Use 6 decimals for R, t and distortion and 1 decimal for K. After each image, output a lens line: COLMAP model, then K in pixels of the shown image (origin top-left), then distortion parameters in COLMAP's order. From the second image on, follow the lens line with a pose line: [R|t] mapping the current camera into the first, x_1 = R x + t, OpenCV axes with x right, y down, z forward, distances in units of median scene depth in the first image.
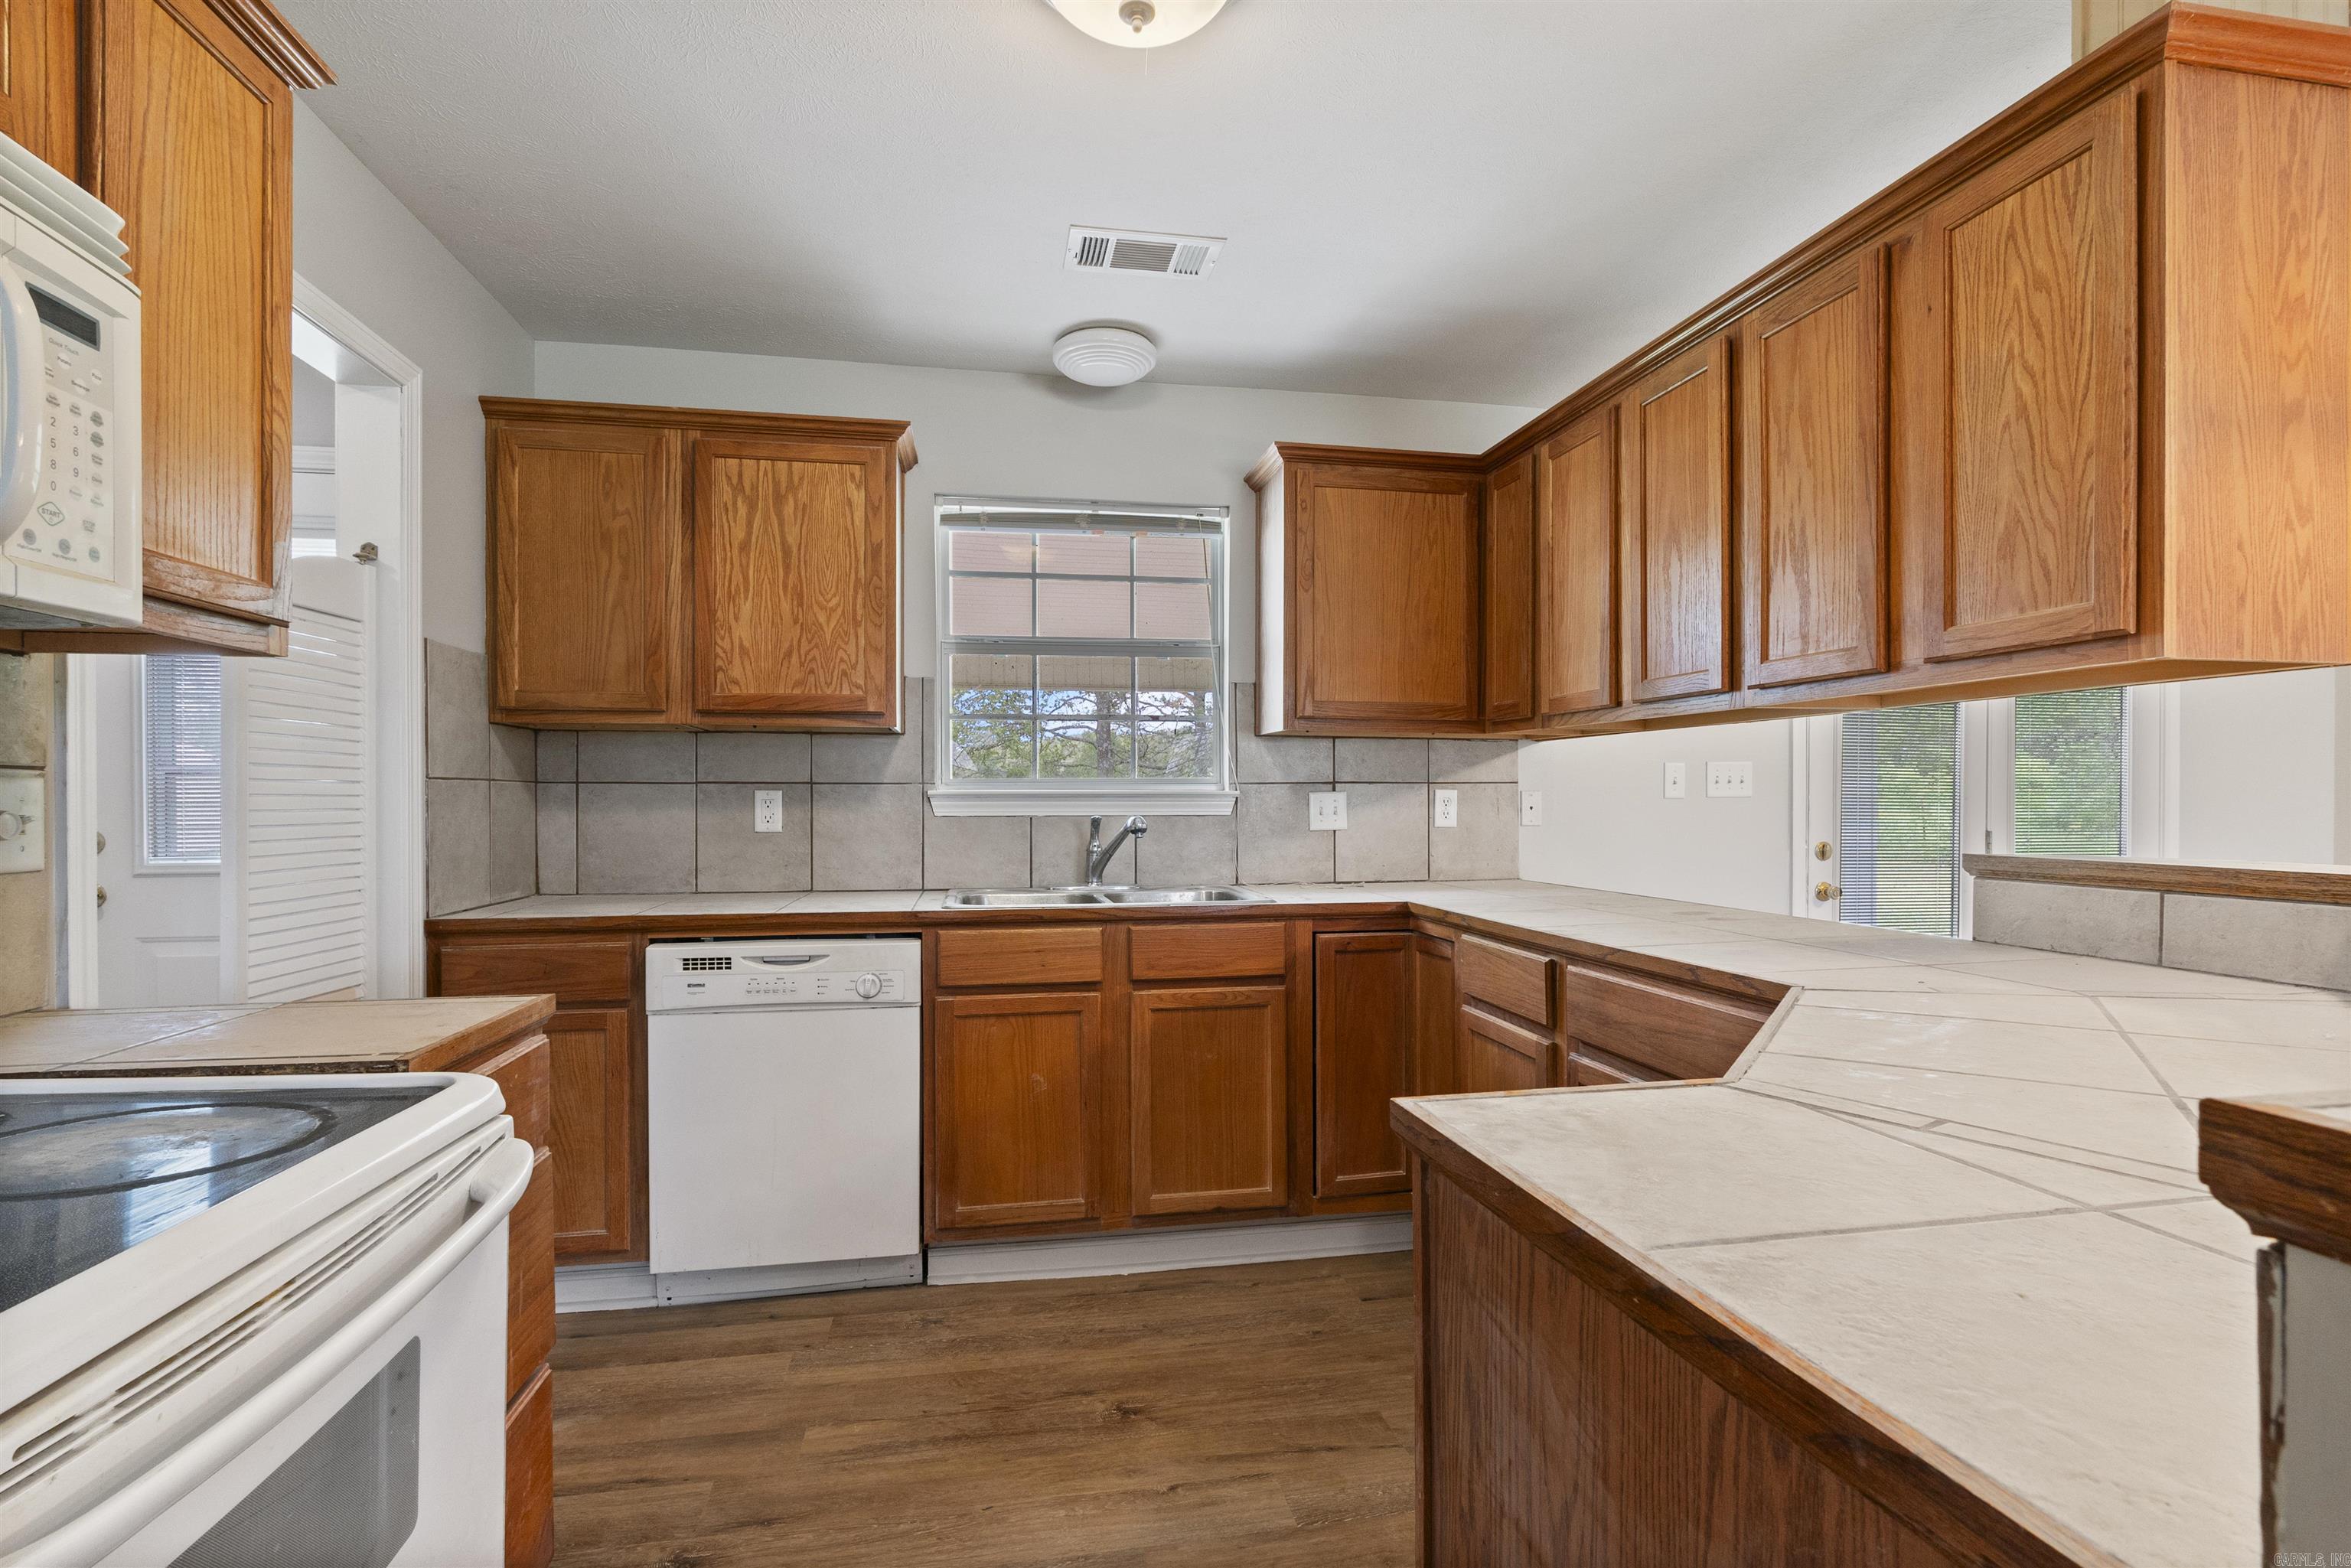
lens RADIAL K [[1106.6, 0, 1174.9], [0, 1106.6, 799.8], [0, 0, 1]] dist [-0.003575, 0.000423]
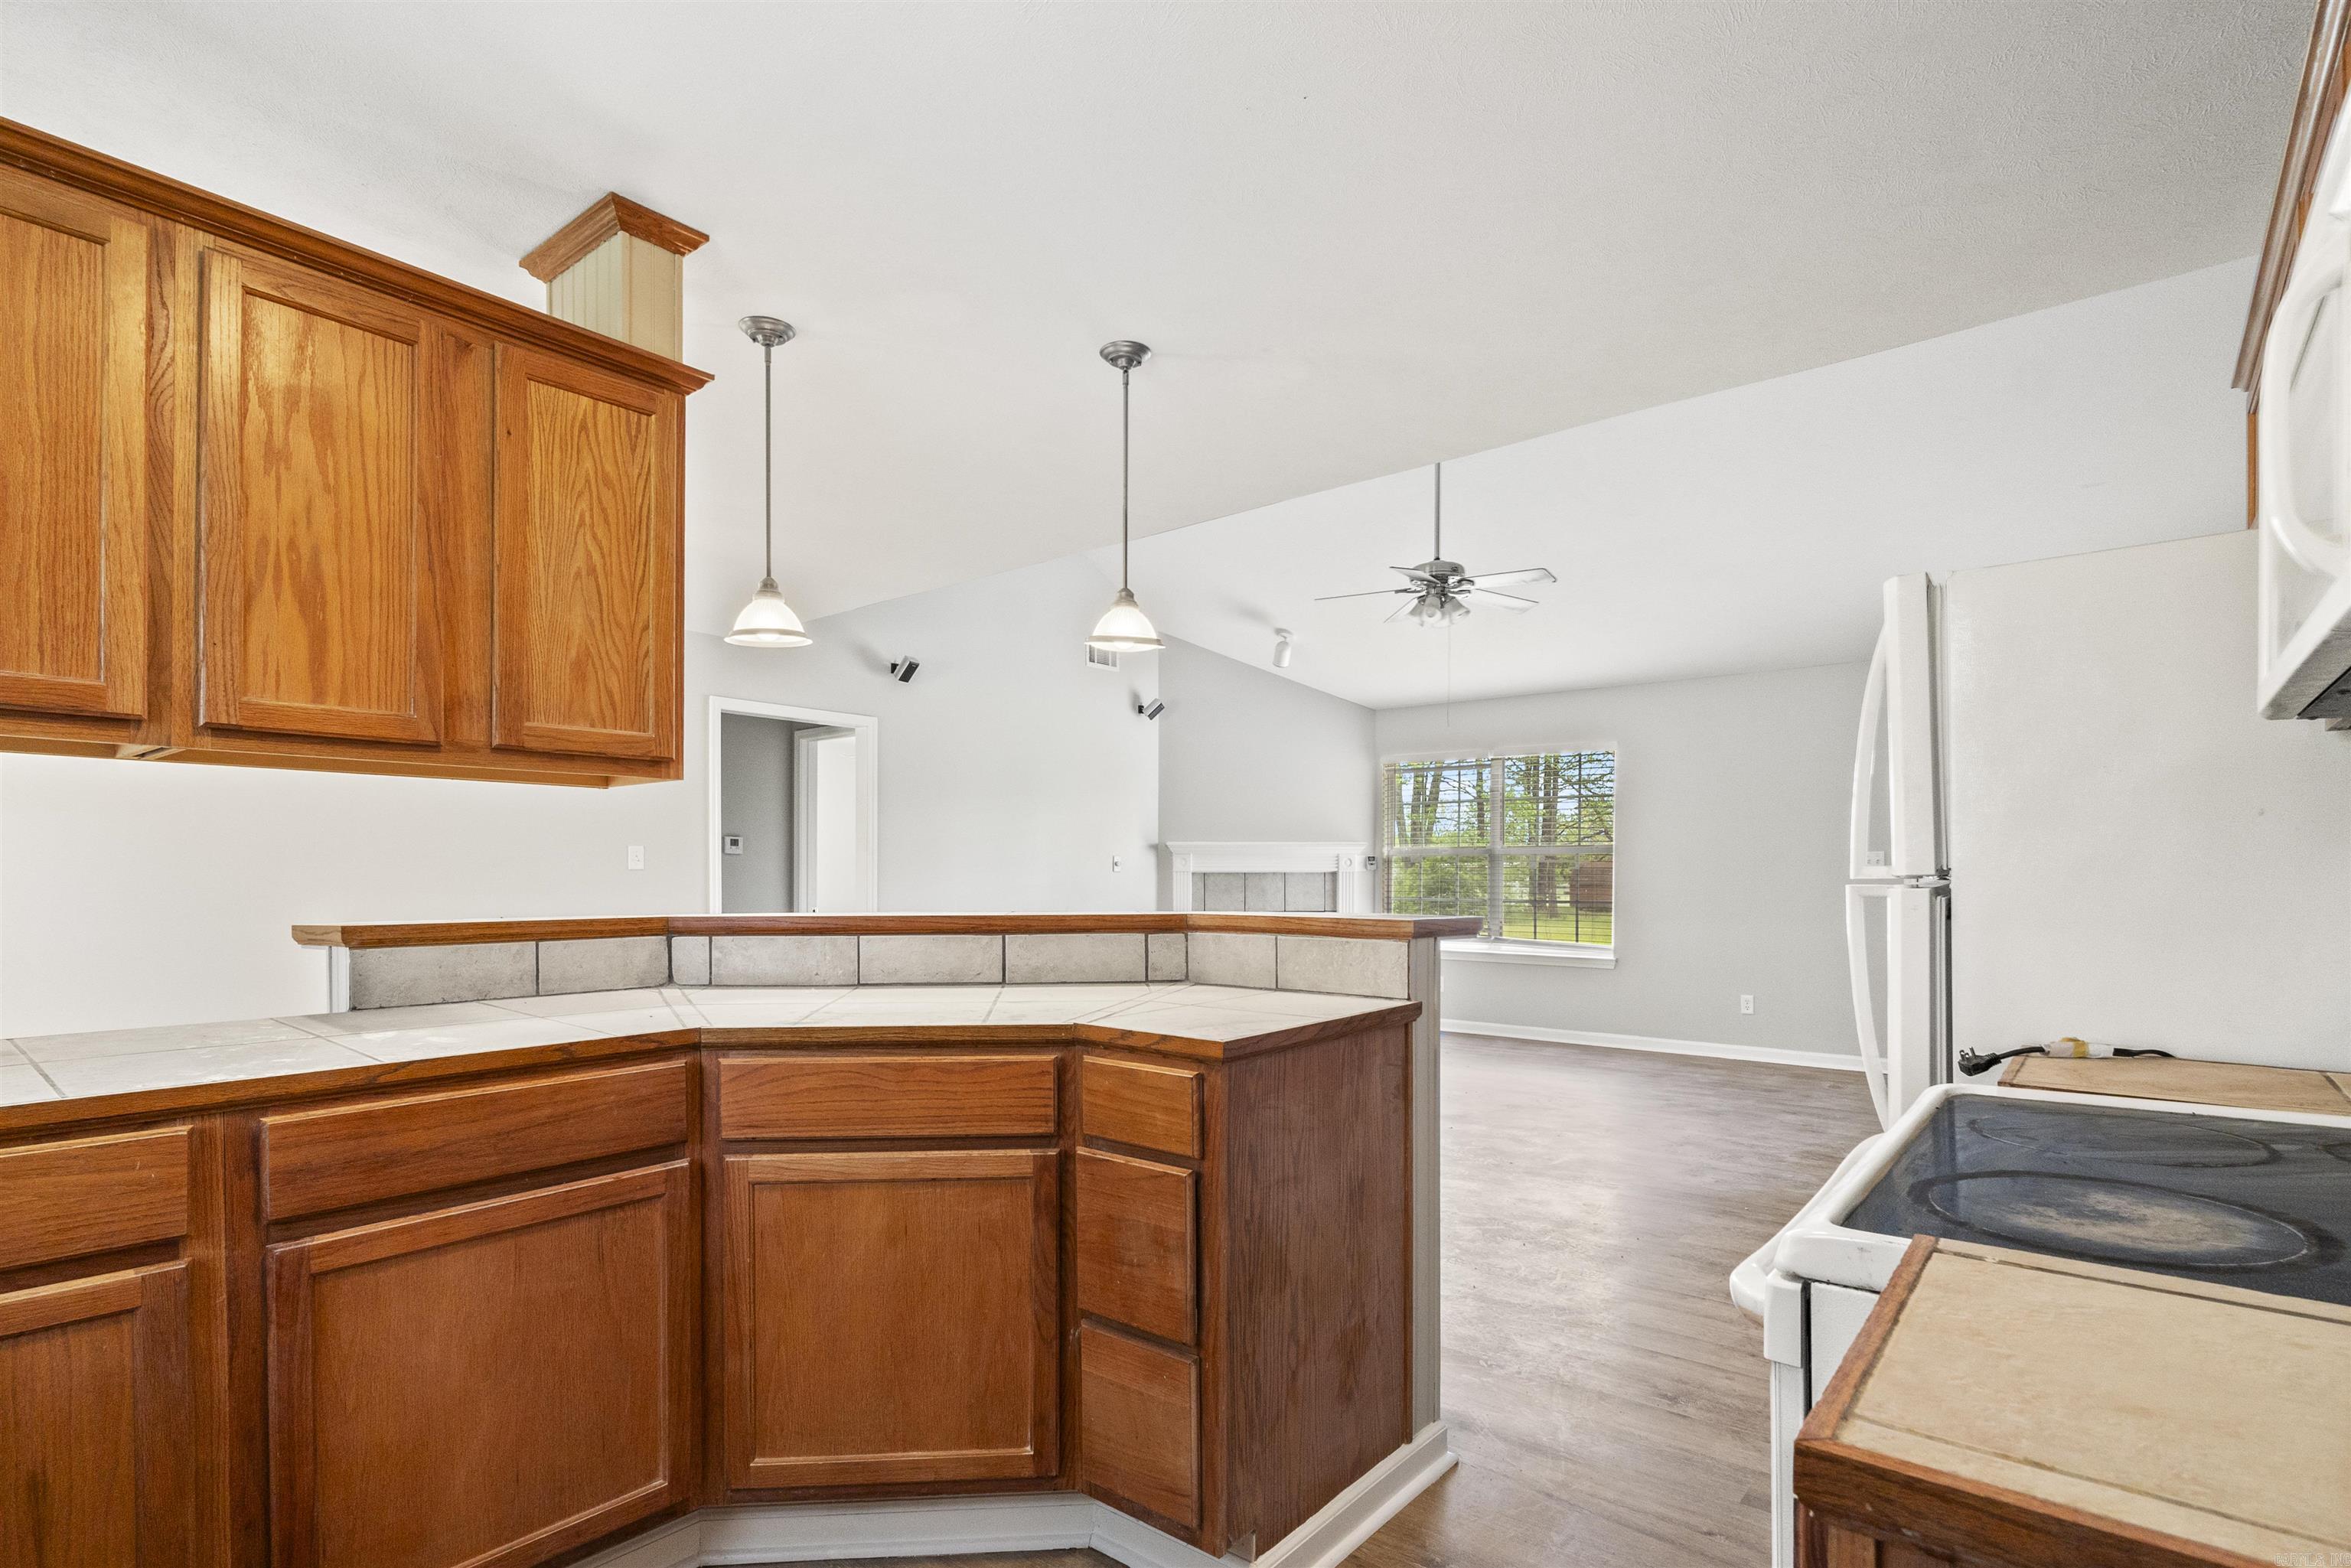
lens RADIAL K [[1139.3, 0, 1174.9], [0, 1139.3, 881.8], [0, 0, 1]] dist [-0.007624, 0.000547]
pose [[-0.641535, -0.005748, 0.767072, -0.395774], [-0.000581, 0.999975, 0.007007, 0.000676], [-0.767094, 0.004049, -0.641522, 0.765516]]
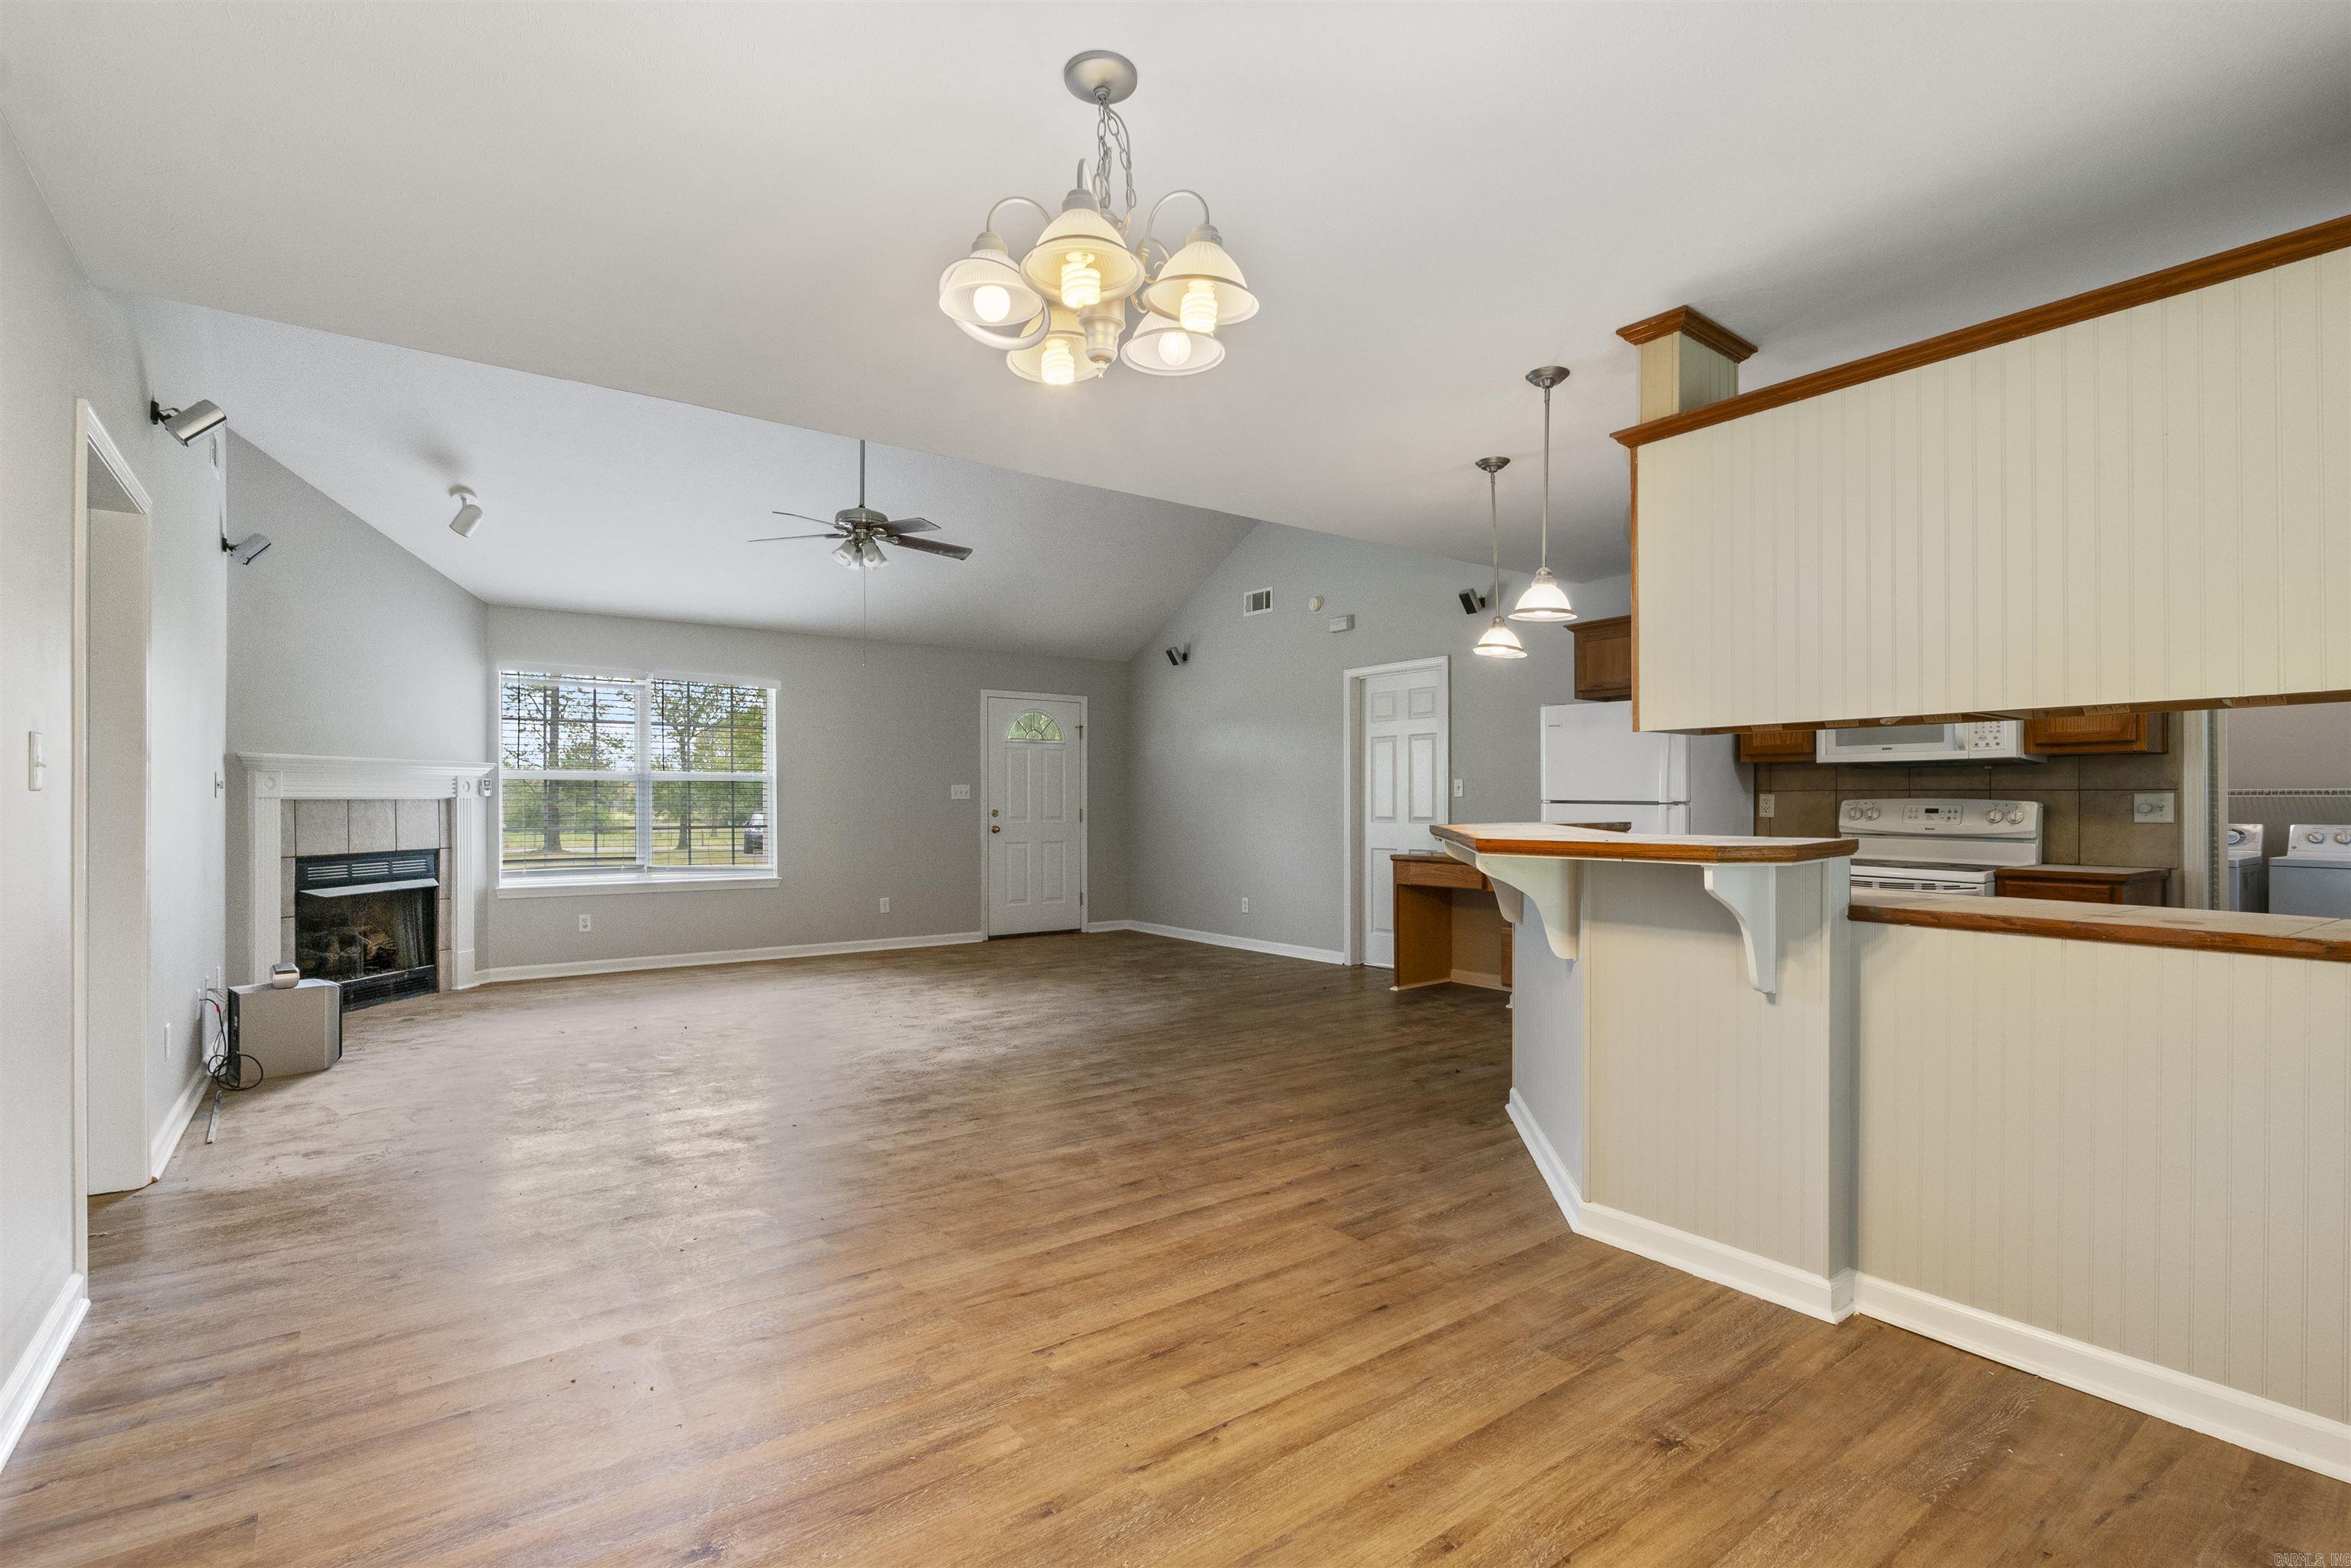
lens RADIAL K [[1089.3, 0, 1175.5], [0, 1089.3, 784.0], [0, 0, 1]] dist [-0.003201, -0.000521]
pose [[-0.893511, -0.006221, -0.448998, 1.456406], [0.000124, 0.999901, -0.014101, -0.002074], [0.449041, -0.012655, -0.893421, 1.280077]]
